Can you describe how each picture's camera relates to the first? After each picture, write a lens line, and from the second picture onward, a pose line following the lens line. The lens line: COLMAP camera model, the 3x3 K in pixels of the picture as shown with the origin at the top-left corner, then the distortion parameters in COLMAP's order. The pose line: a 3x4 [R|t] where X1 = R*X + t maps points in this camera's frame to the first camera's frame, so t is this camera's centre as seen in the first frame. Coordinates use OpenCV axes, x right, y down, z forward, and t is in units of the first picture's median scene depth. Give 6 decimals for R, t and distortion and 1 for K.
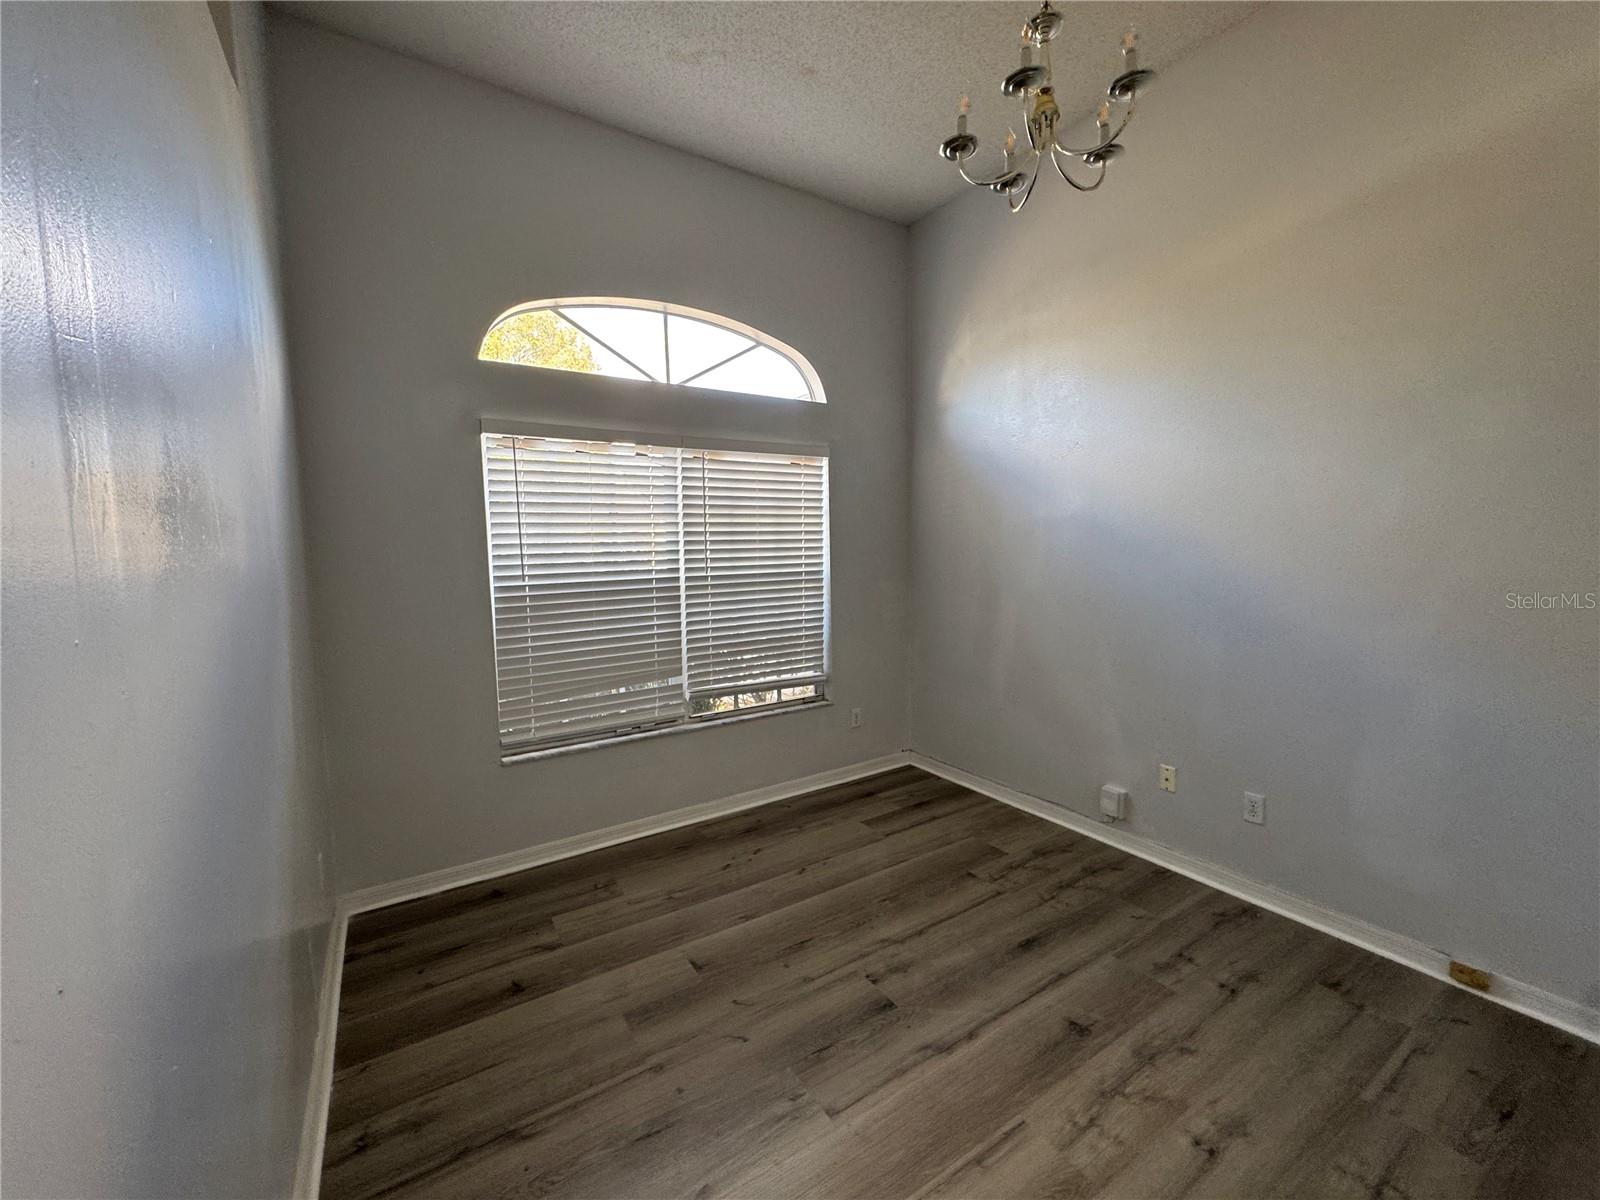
lens RADIAL K [[639.5, 0, 799.5], [0, 639.5, 599.0], [0, 0, 1]] dist [-0.003775, 0.000531]
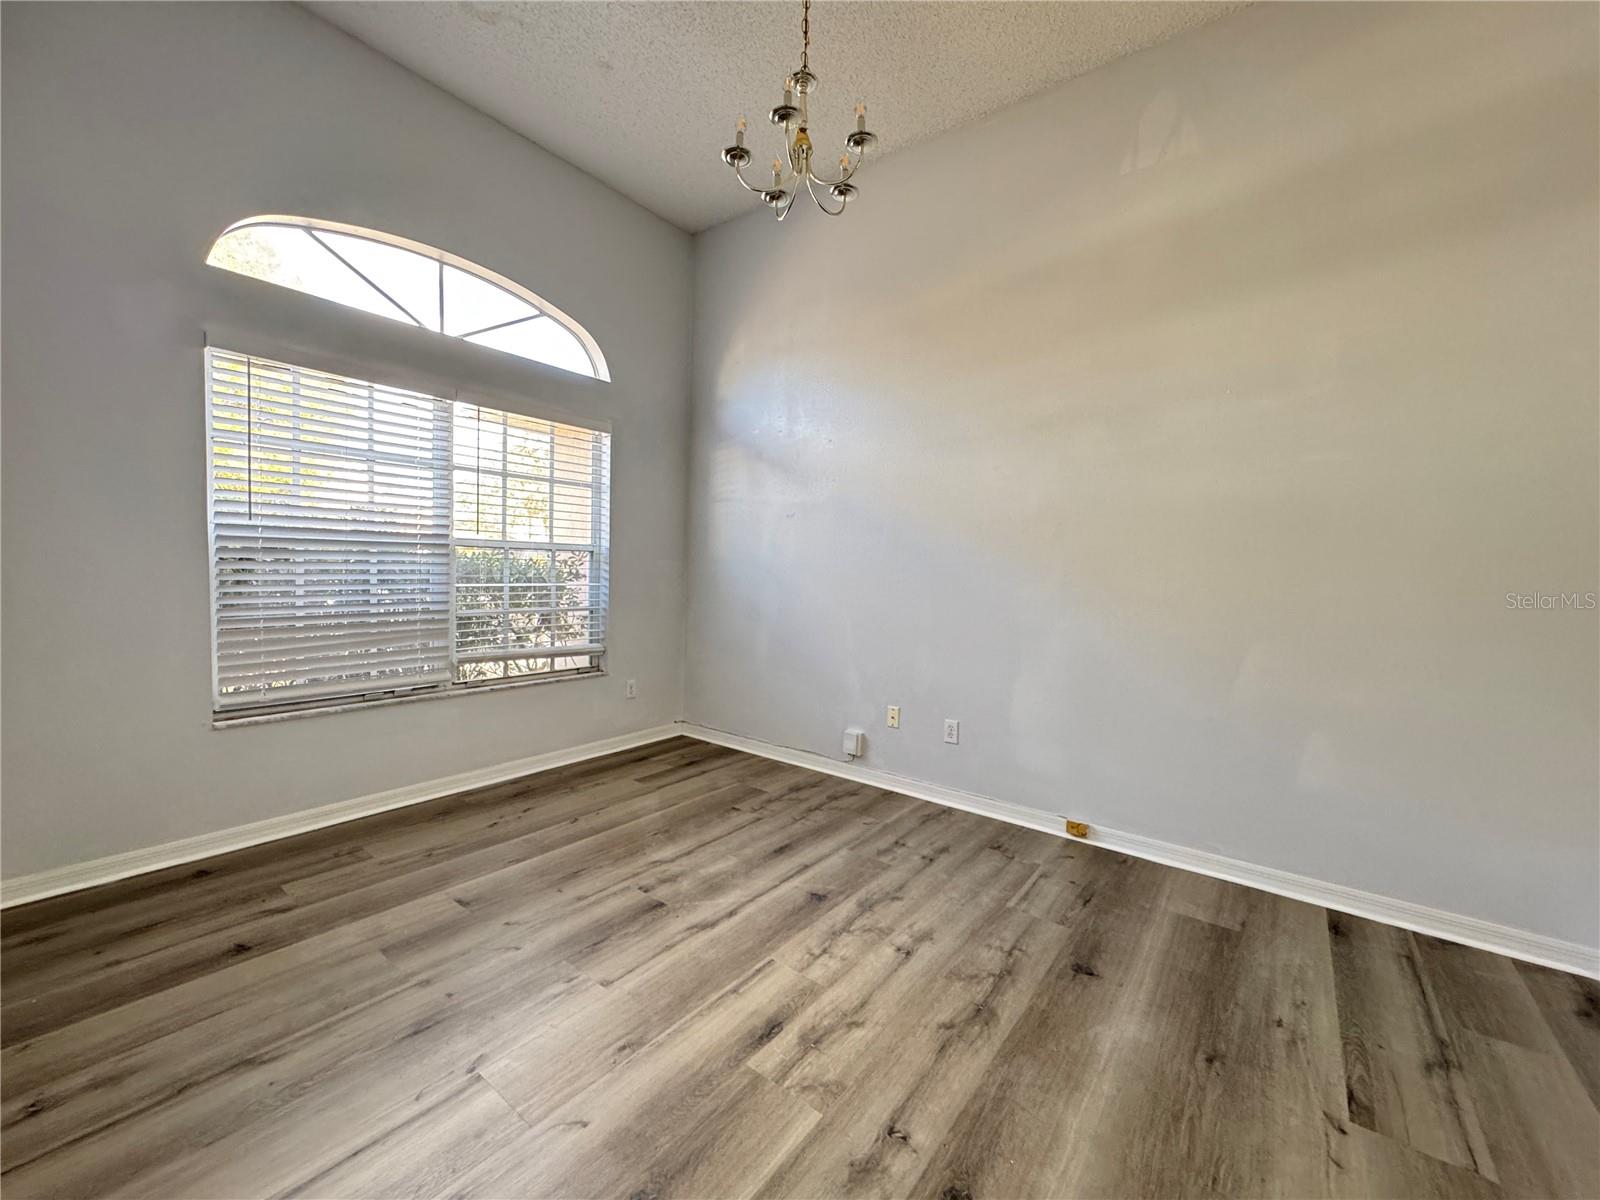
lens RADIAL K [[639.5, 0, 799.5], [0, 639.5, 599.0], [0, 0, 1]] dist [-0.003775, 0.000531]
pose [[0.939115, 0.028820, 0.342391, -0.024592], [-0.018165, 0.999247, -0.034285, 0.131966], [-0.343122, 0.025978, 0.938932, -0.125907]]
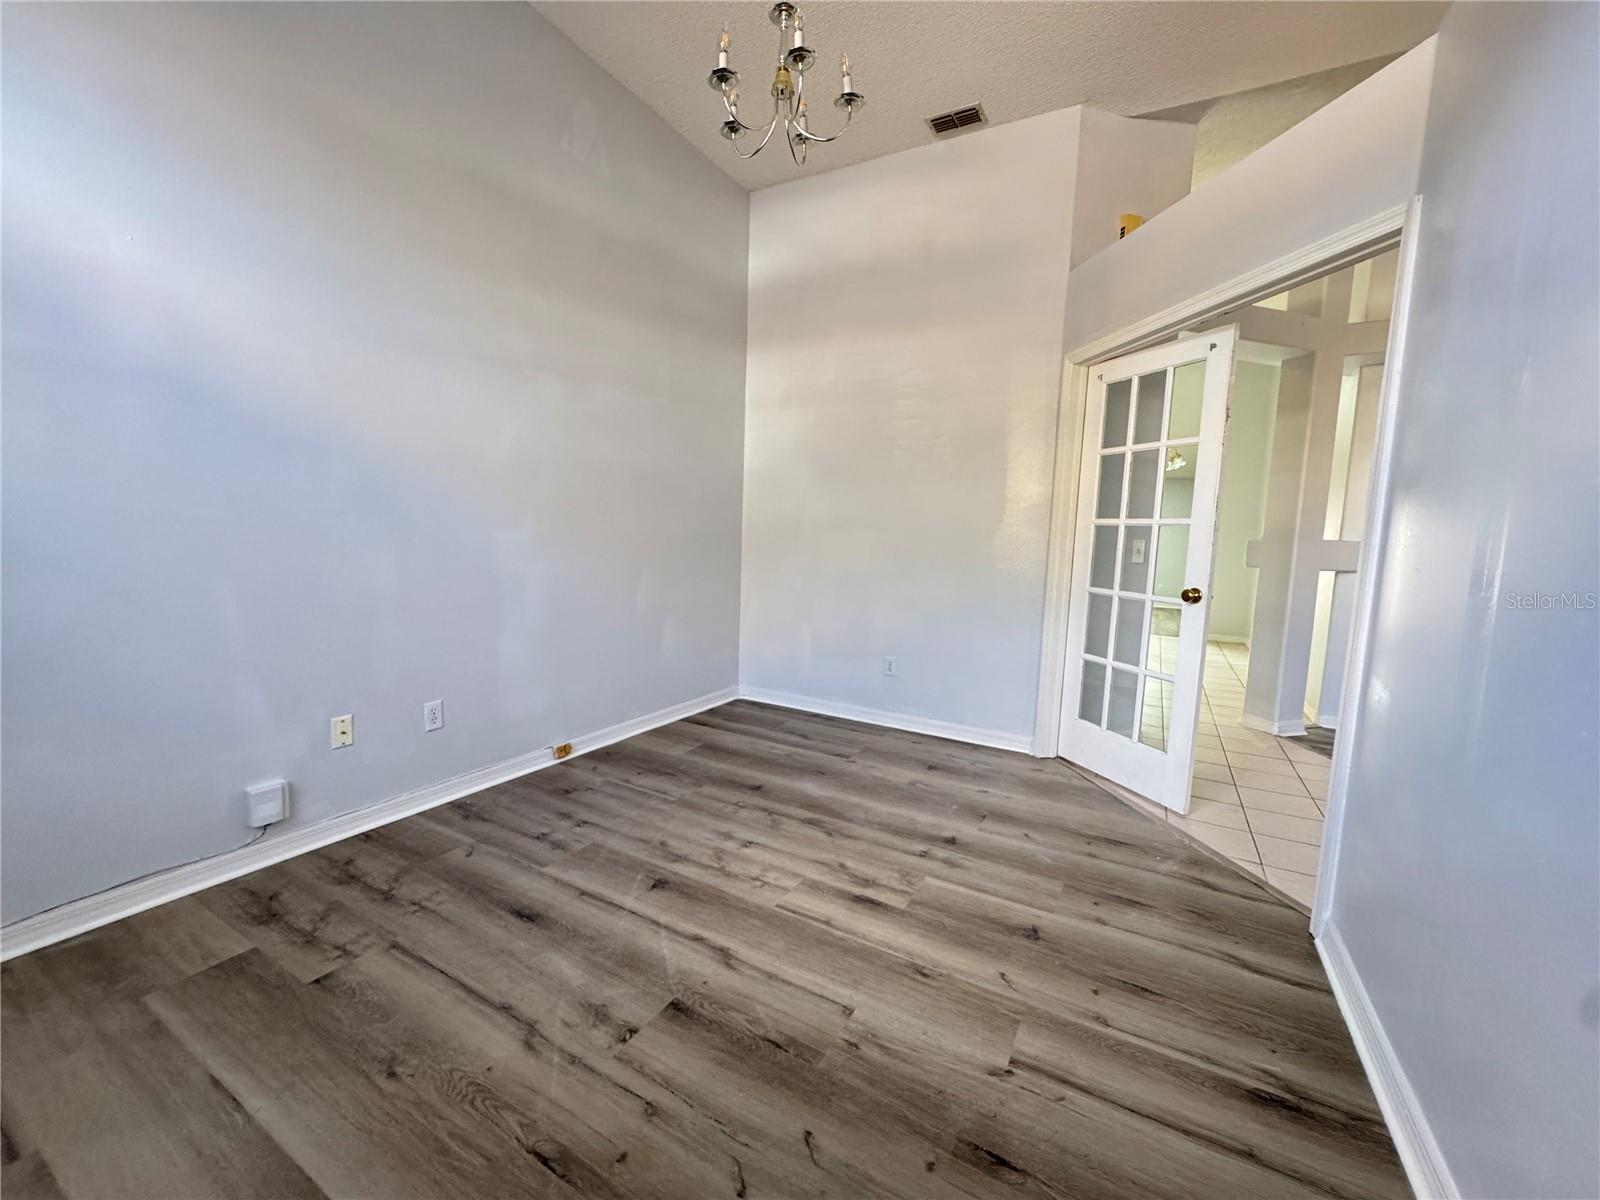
lens RADIAL K [[639.5, 0, 799.5], [0, 639.5, 599.0], [0, 0, 1]] dist [-0.003775, 0.000531]
pose [[-0.471009, -0.090282, 0.877496, -0.541529], [0.044479, 0.991053, 0.125841, 0.043160], [-0.881006, 0.098303, -0.462779, 1.106543]]
